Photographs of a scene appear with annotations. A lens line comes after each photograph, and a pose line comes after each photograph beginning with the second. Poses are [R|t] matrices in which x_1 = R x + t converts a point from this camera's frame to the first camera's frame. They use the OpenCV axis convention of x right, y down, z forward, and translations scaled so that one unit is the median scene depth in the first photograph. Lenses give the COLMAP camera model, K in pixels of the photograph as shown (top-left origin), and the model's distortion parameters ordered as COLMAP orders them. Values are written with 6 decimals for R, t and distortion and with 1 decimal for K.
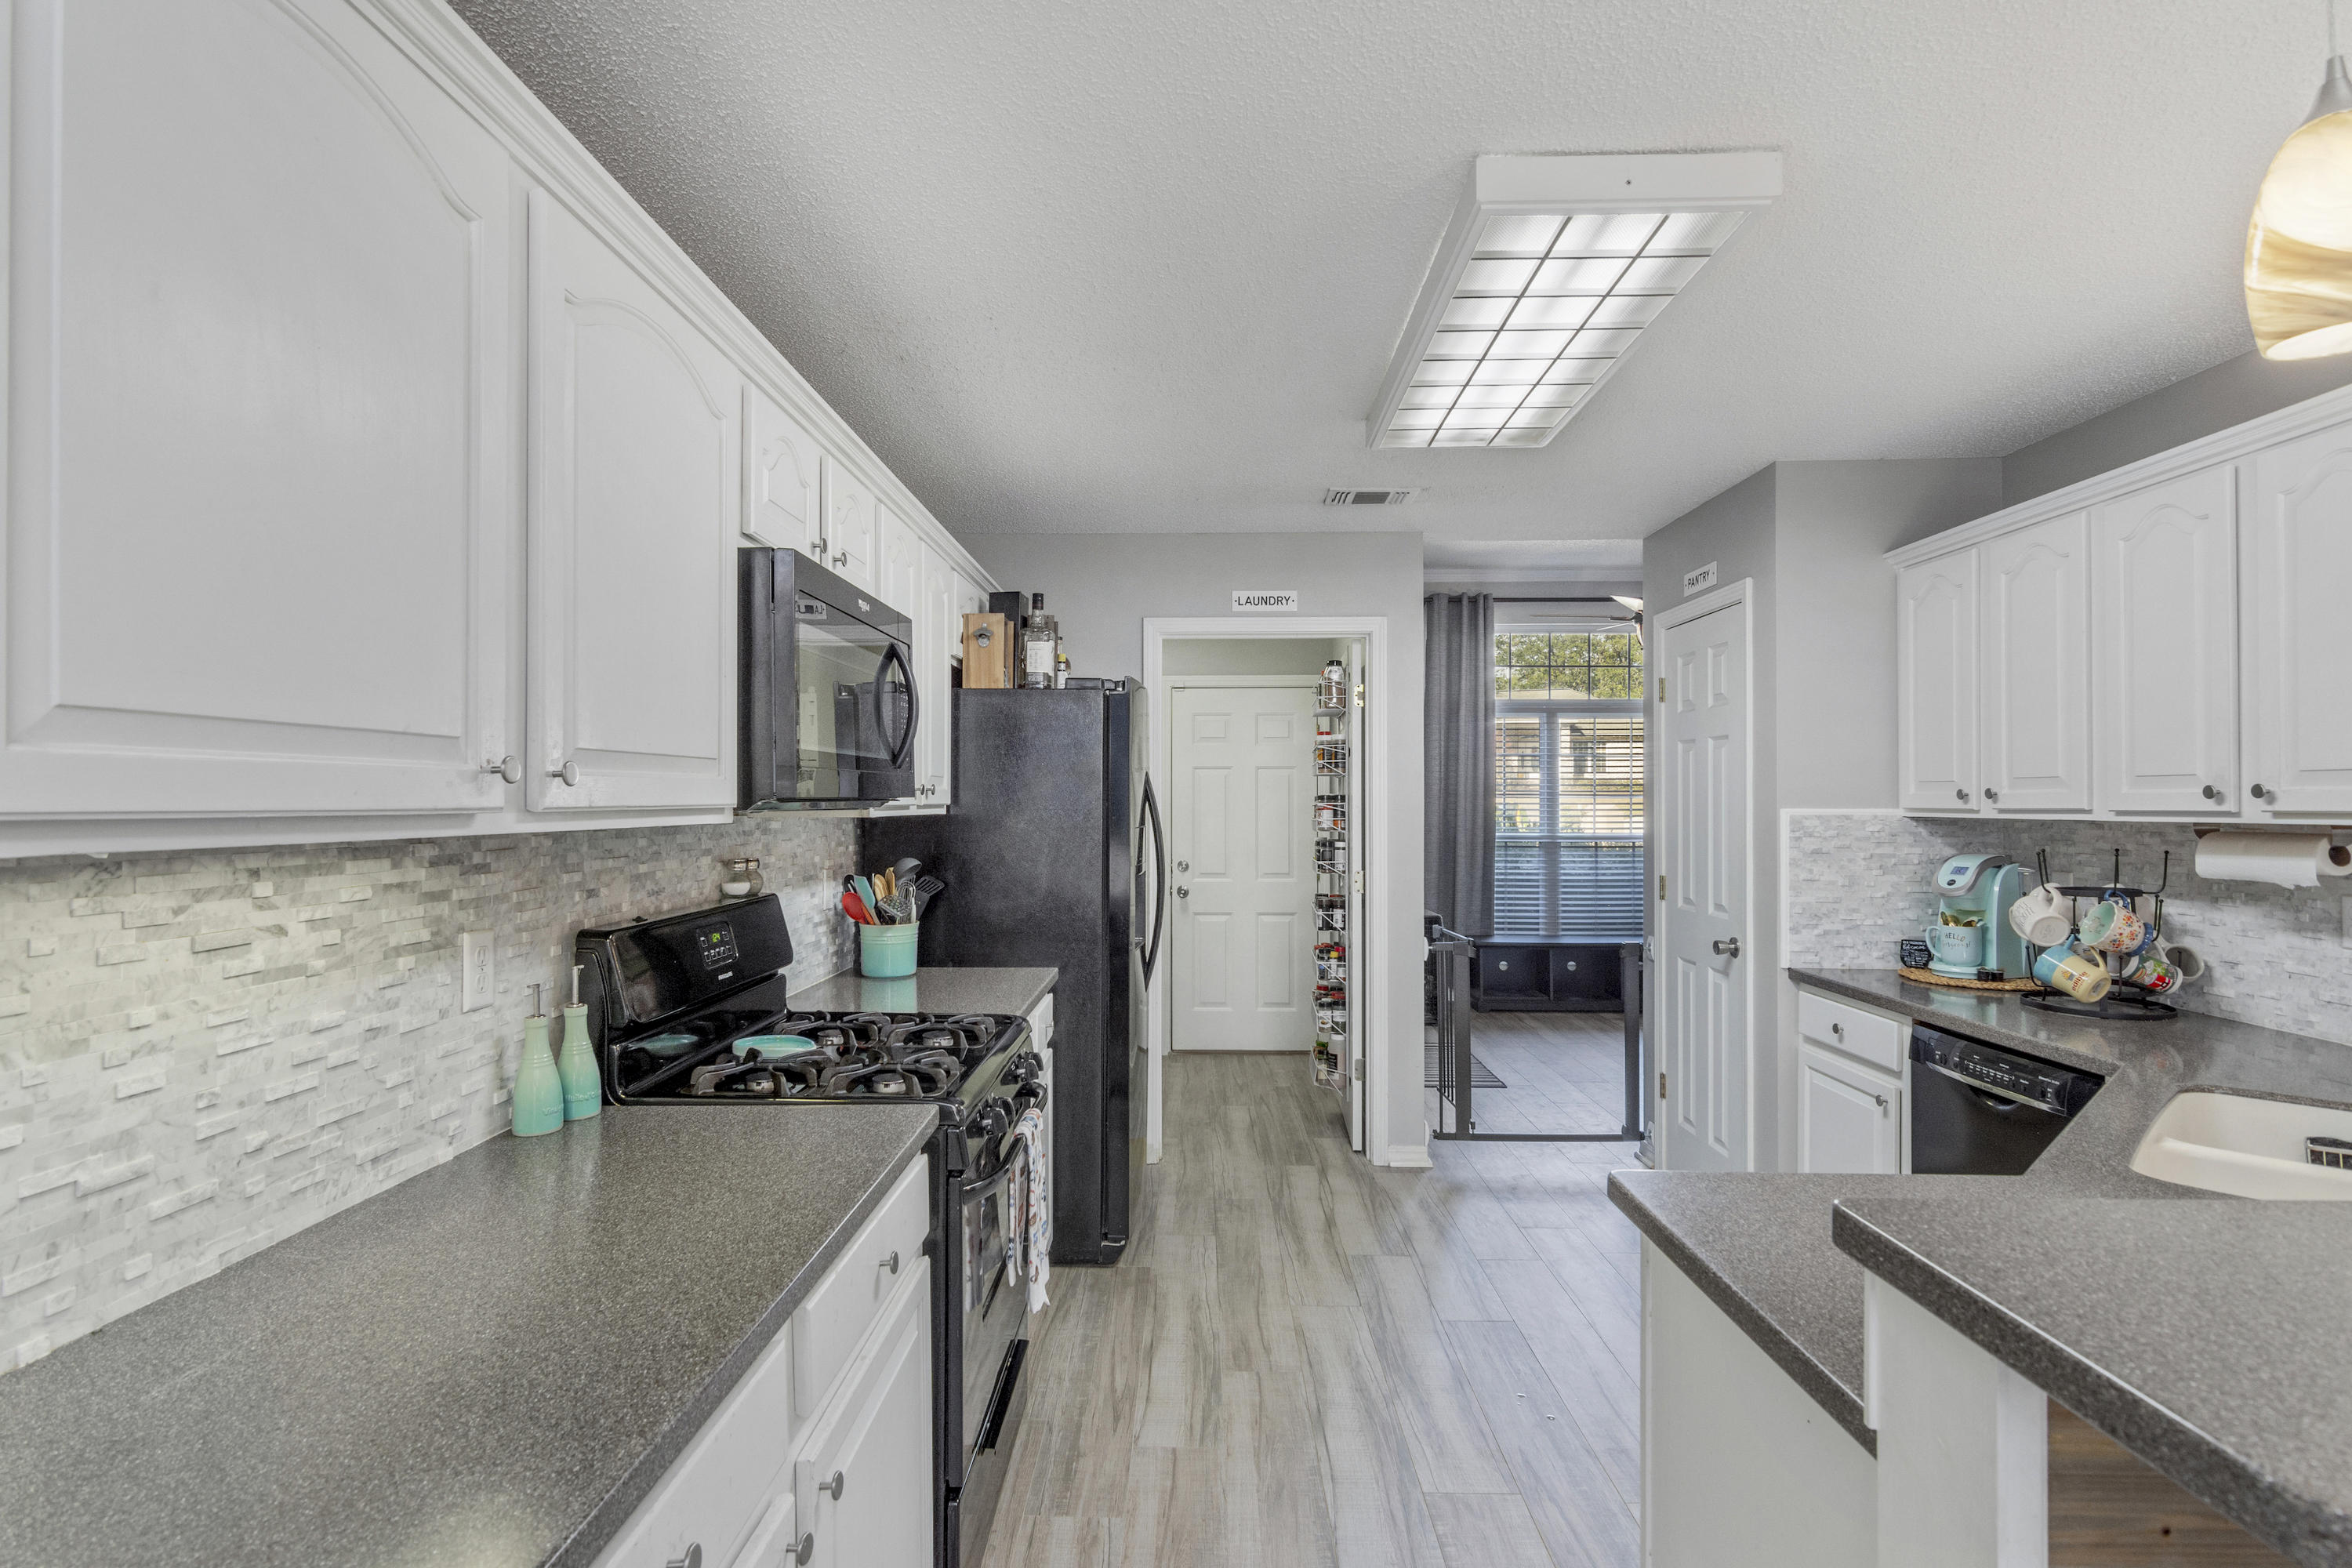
lens RADIAL K [[1134.5, 0, 1178.6], [0, 1134.5, 794.2], [0, 0, 1]] dist [-0.001293, 0.002700]
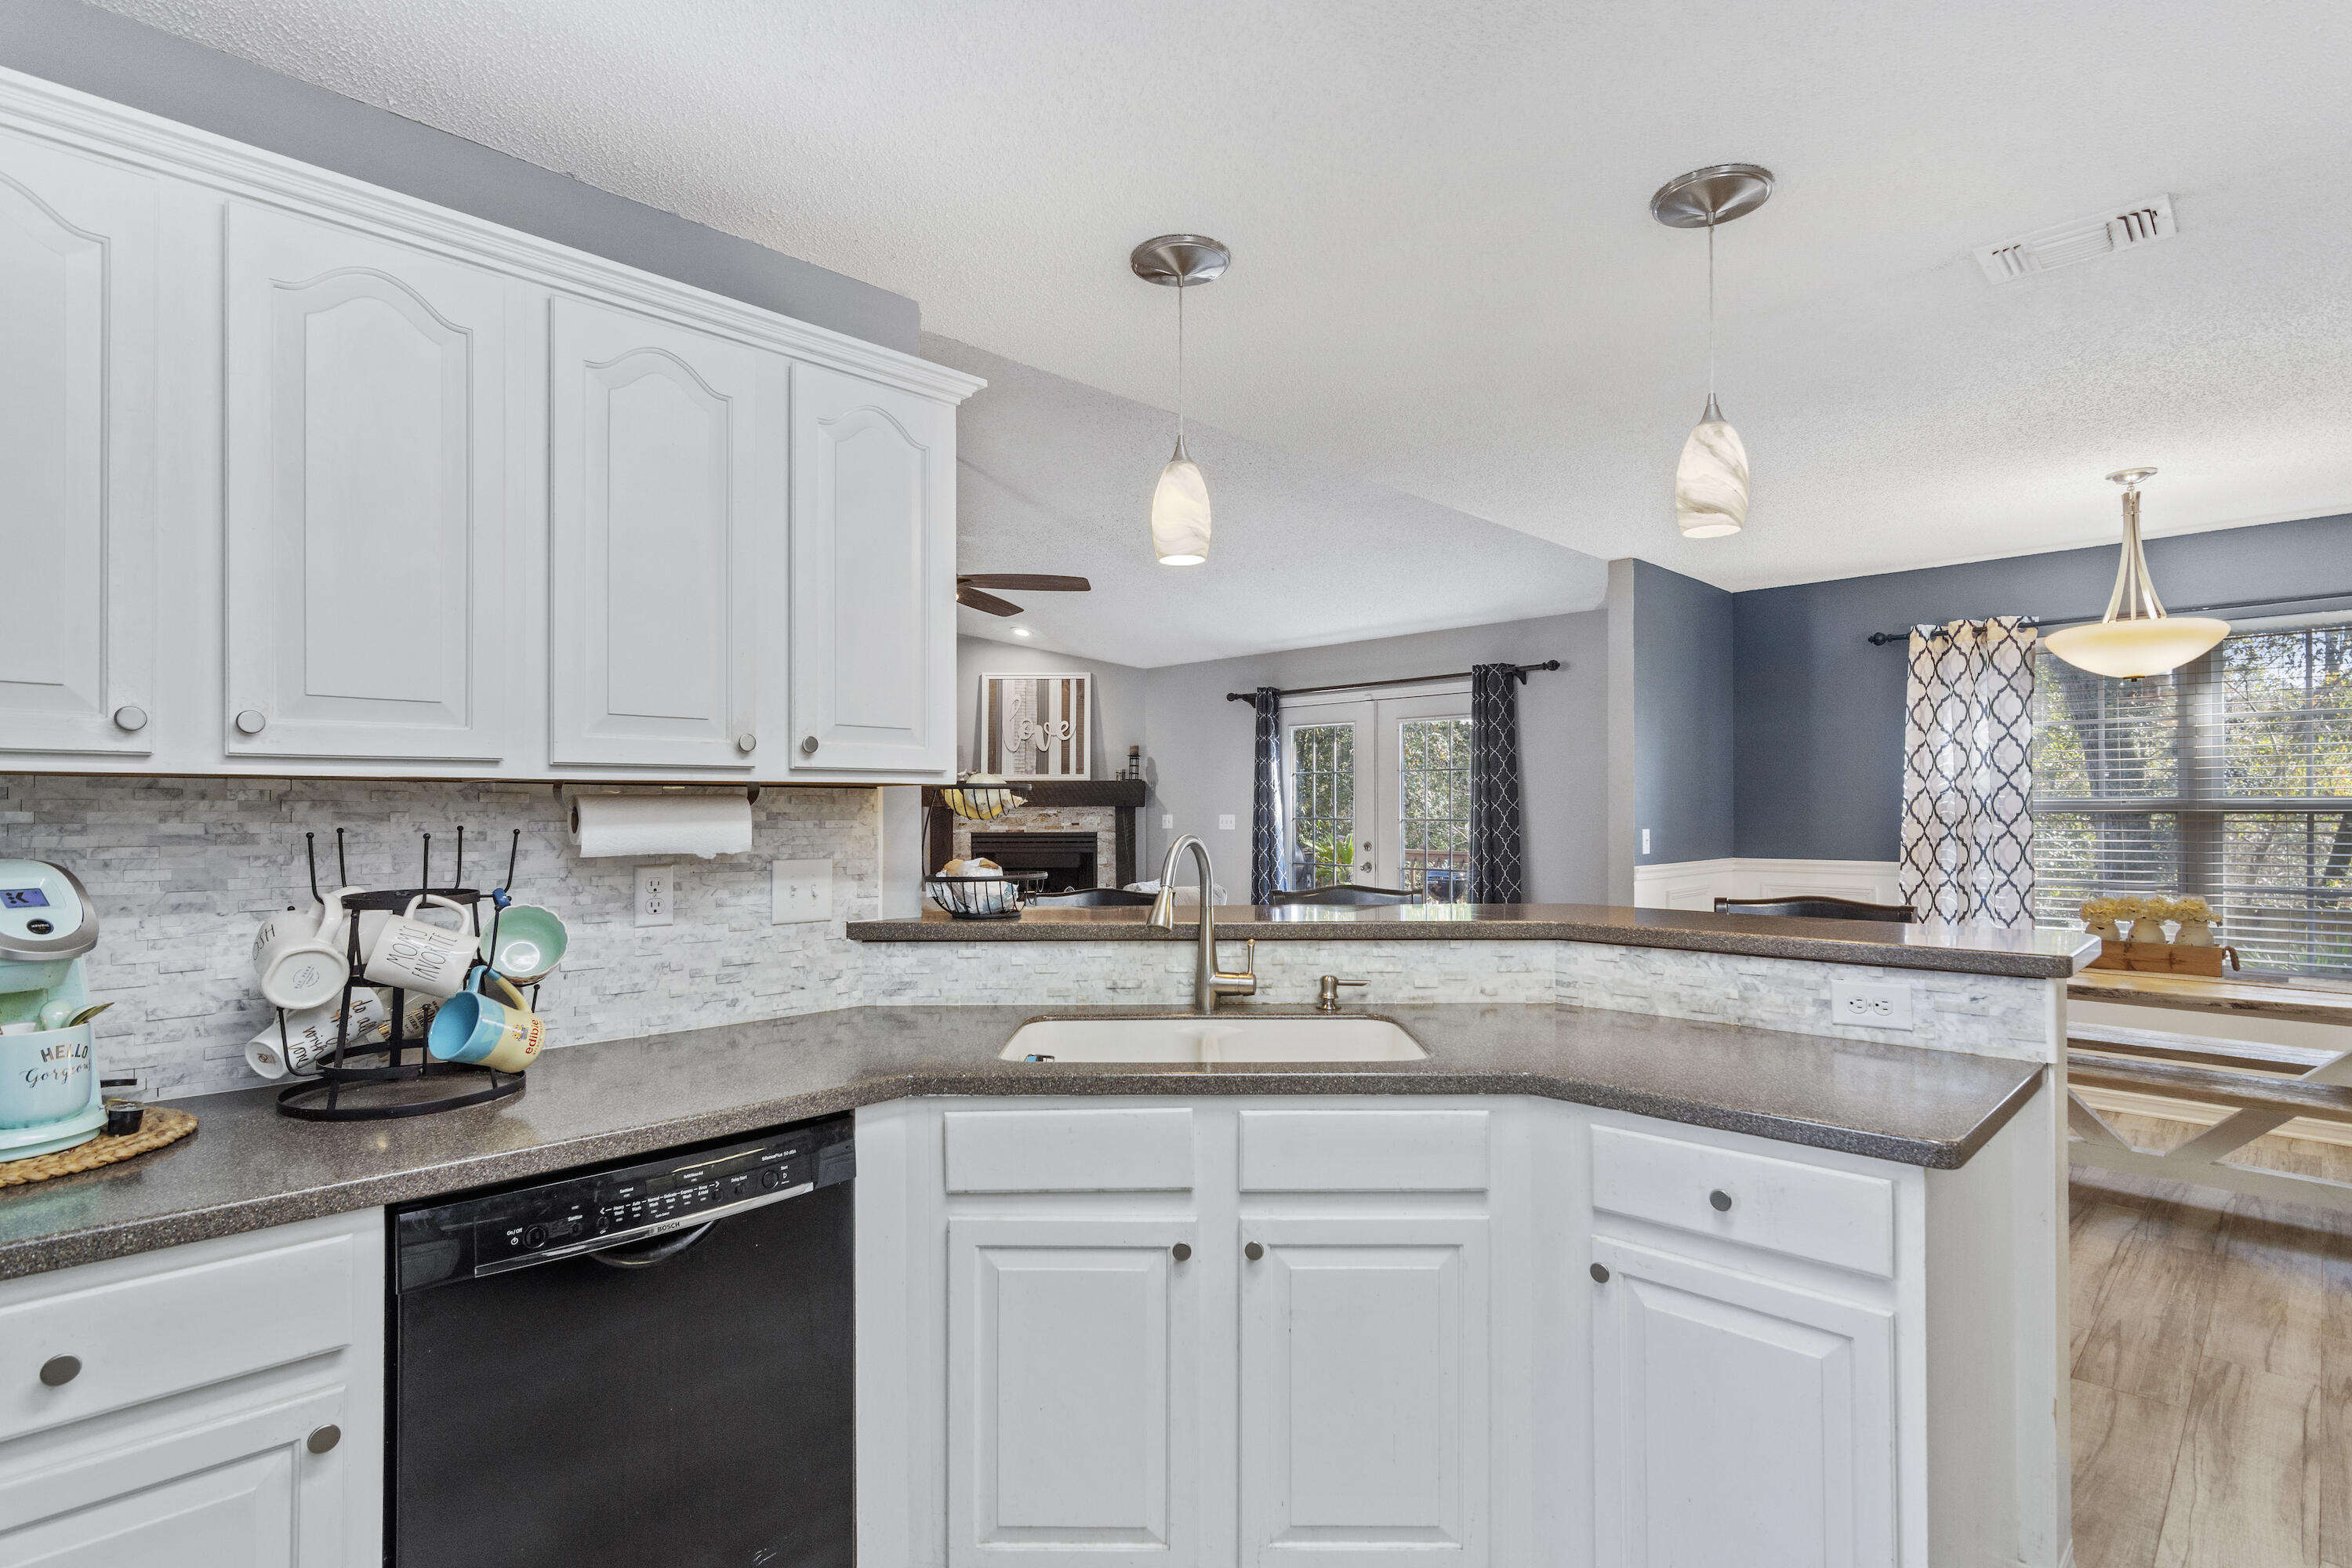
lens RADIAL K [[1134.5, 0, 1167.6], [0, 1134.5, 802.7], [0, 0, 1]] dist [-0.001293, 0.002700]
pose [[-0.722124, 0.004822, 0.691747, 0.124287], [-0.001686, 0.999960, -0.008731, 0.045041], [-0.691762, -0.007471, -0.722087, 1.286496]]
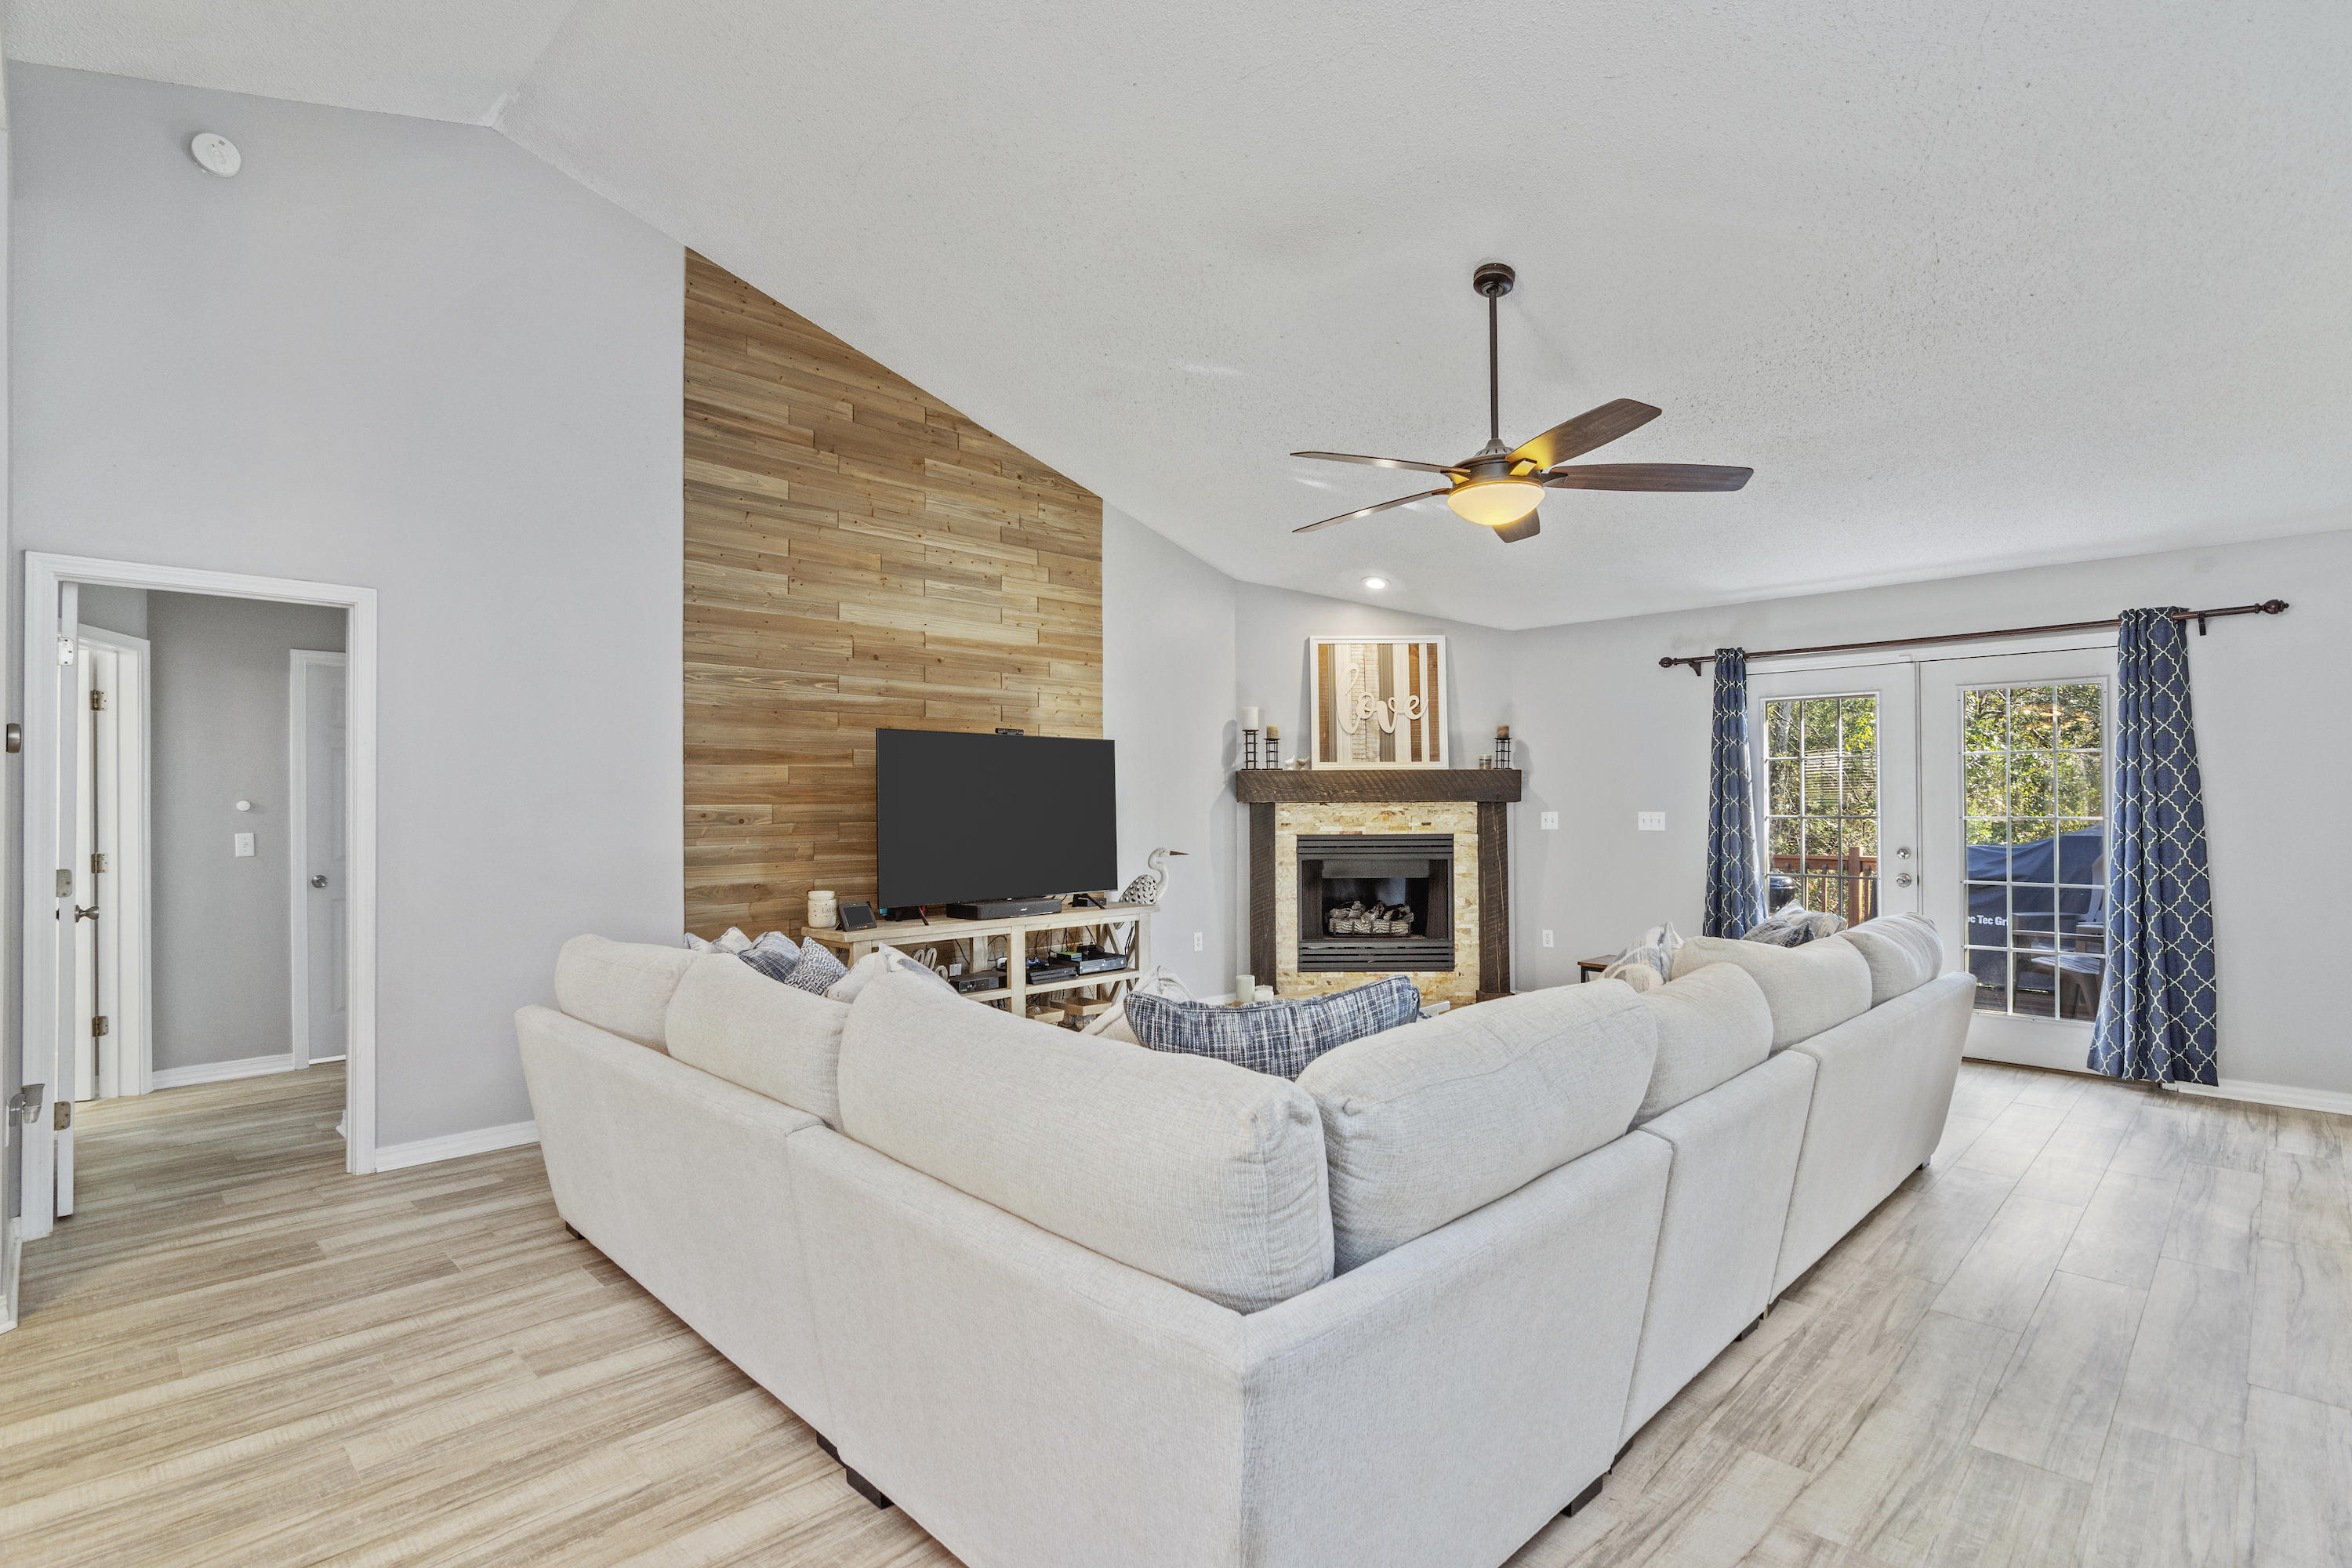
lens RADIAL K [[1134.5, 0, 1162.1], [0, 1134.5, 793.1], [0, 0, 1]] dist [-0.001293, 0.002700]
pose [[-0.727468, 0.010624, 0.686059, 1.317638], [-0.000153, 0.999878, -0.015645, 0.048528], [-0.686142, -0.011486, -0.727377, 1.457401]]
